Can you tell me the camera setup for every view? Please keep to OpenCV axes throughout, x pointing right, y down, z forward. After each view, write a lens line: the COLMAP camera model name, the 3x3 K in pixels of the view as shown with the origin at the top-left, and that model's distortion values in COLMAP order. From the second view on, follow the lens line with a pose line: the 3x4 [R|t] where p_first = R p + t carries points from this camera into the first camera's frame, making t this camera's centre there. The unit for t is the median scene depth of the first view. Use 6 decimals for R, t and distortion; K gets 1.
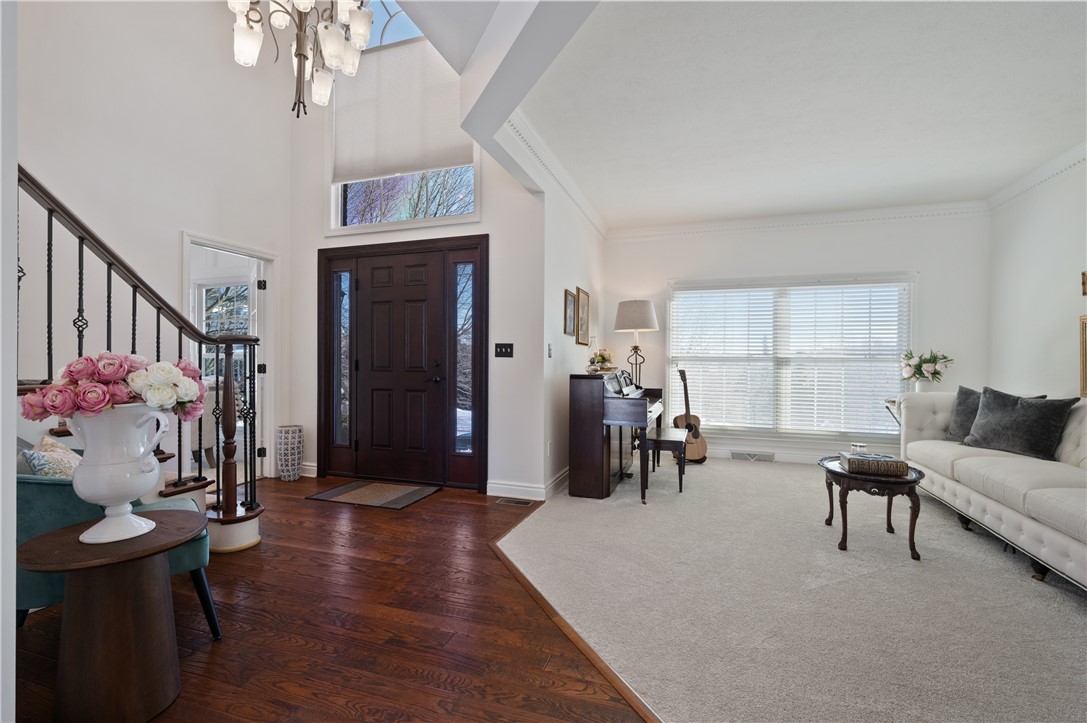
lens RADIAL K [[488.8, 0, 542.3], [0, 488.8, 361.2], [0, 0, 1]] dist [0.002422, 0.000483]
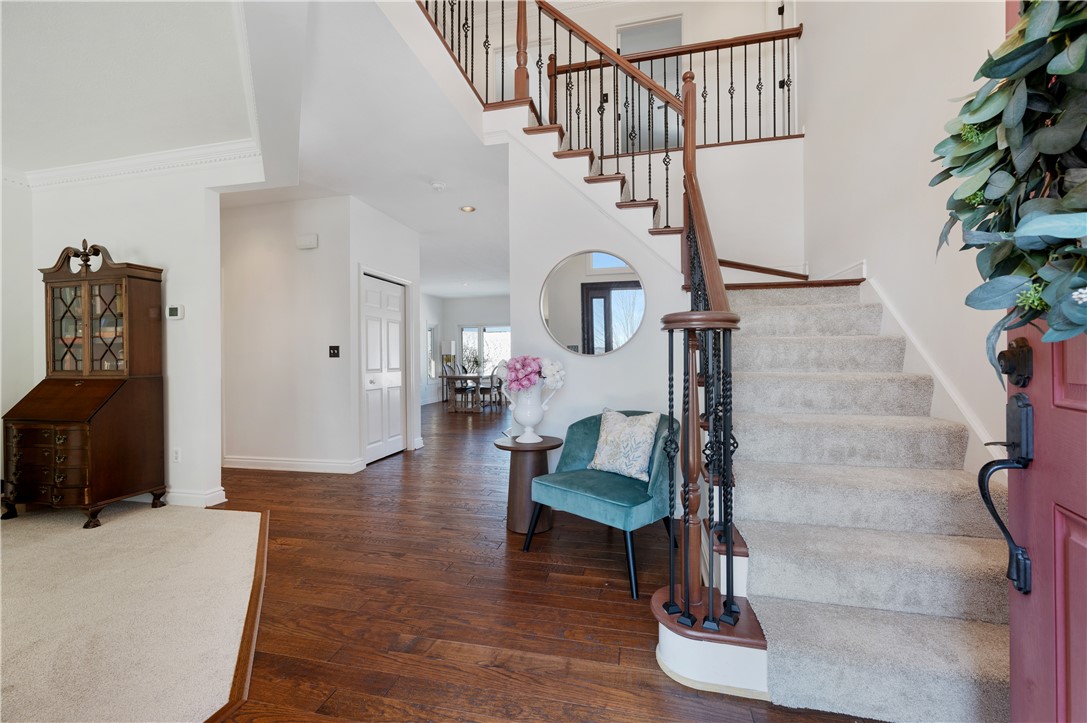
lens RADIAL K [[432.6, 0, 546.6], [0, 432.6, 362.9], [0, 0, 1]] dist [0.000414, 0.000006]
pose [[-0.994397, 0.002485, -0.105684, -0.647261], [0.002331, 0.999996, 0.001580, 0.011620], [0.105688, 0.001325, -0.994398, 2.488359]]
